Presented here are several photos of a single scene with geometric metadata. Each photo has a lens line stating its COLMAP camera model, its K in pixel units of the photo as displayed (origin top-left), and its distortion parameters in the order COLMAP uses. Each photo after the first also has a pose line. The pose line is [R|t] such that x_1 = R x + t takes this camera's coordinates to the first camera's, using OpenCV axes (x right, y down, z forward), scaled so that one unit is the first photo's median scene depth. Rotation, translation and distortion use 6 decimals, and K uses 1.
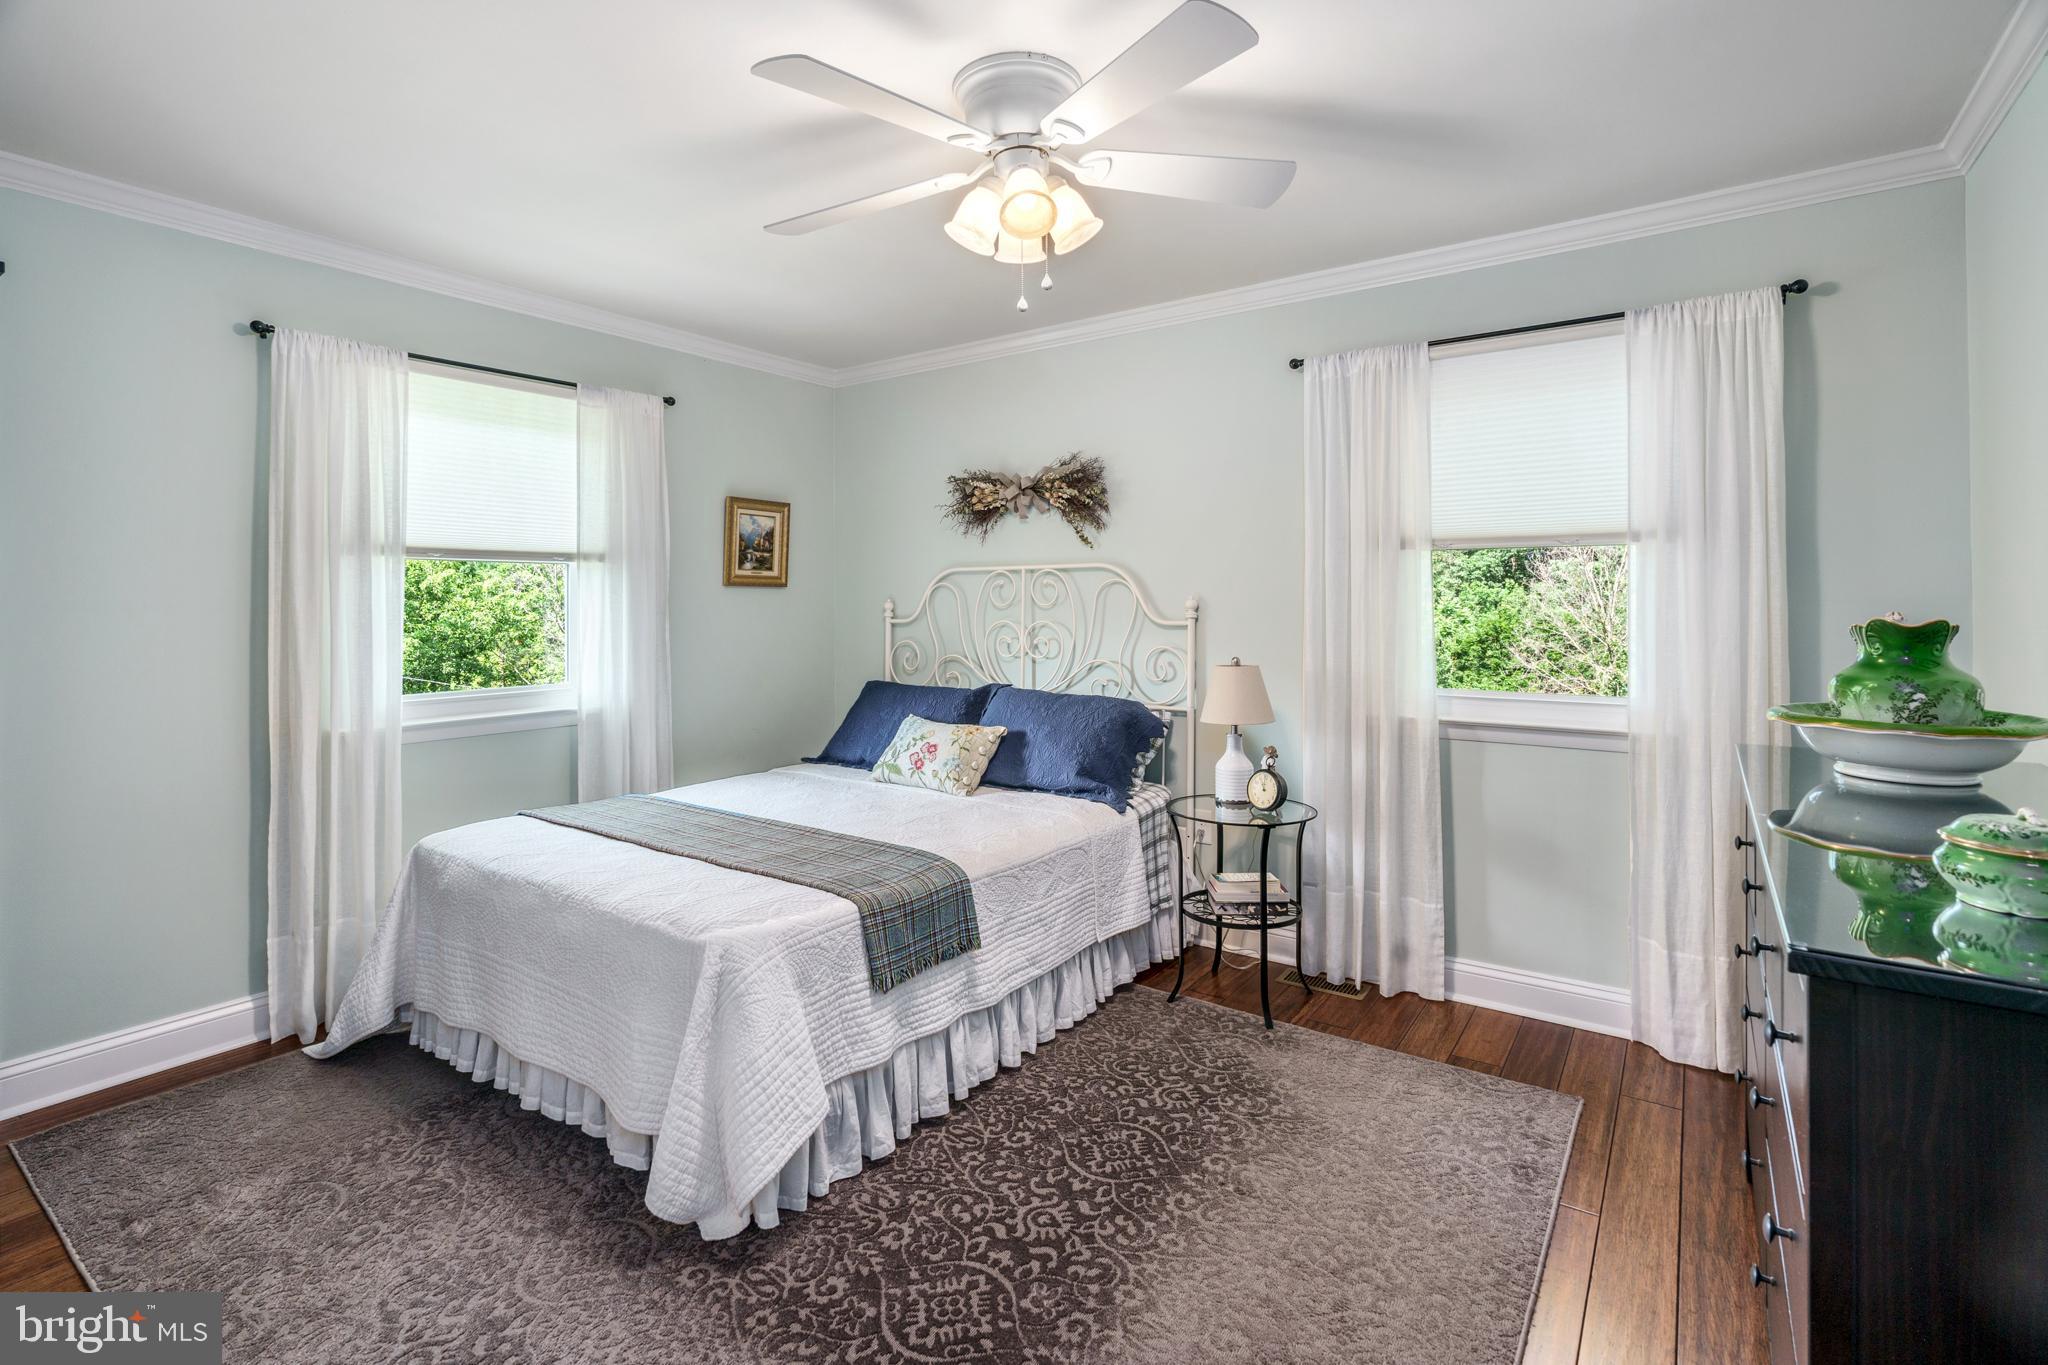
lens RADIAL K [[957.4, 0, 1015.9], [0, 957.4, 606.6], [0, 0, 1]] dist [-0.009786, 0.000629]
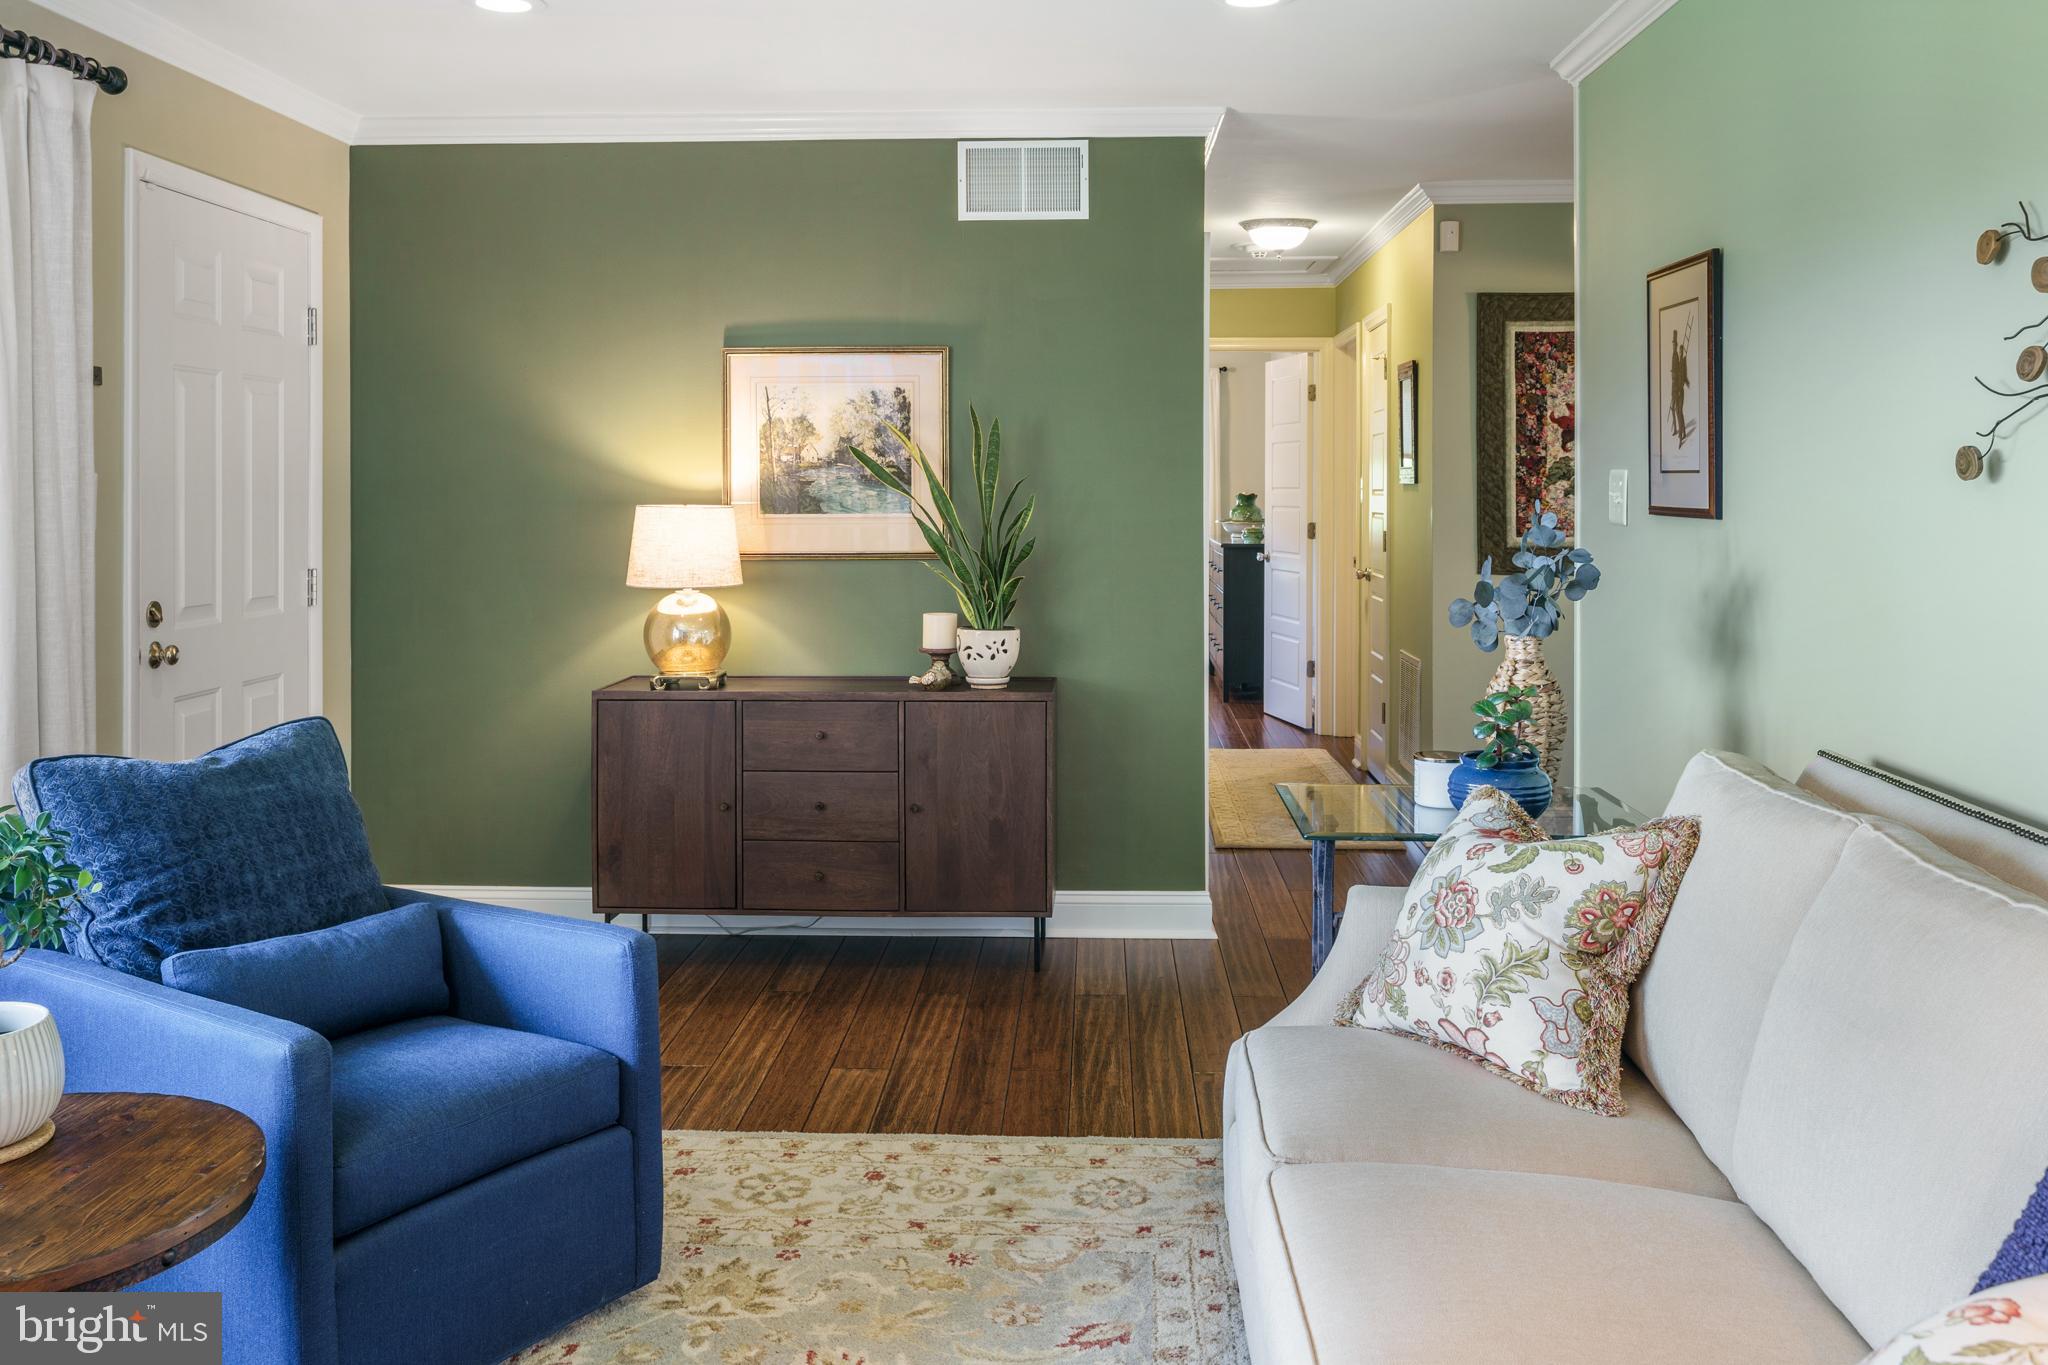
lens RADIAL K [[1782.4, 0, 1098.3], [0, 1782.4, 544.0], [0, 0, 1]] dist [0.003778, 0.007934]
pose [[0.816780, -0.023082, 0.576488, -1.794718], [-0.000788, 0.999154, 0.041122, -0.036815], [-0.576949, -0.034042, 0.816070, -2.200488]]
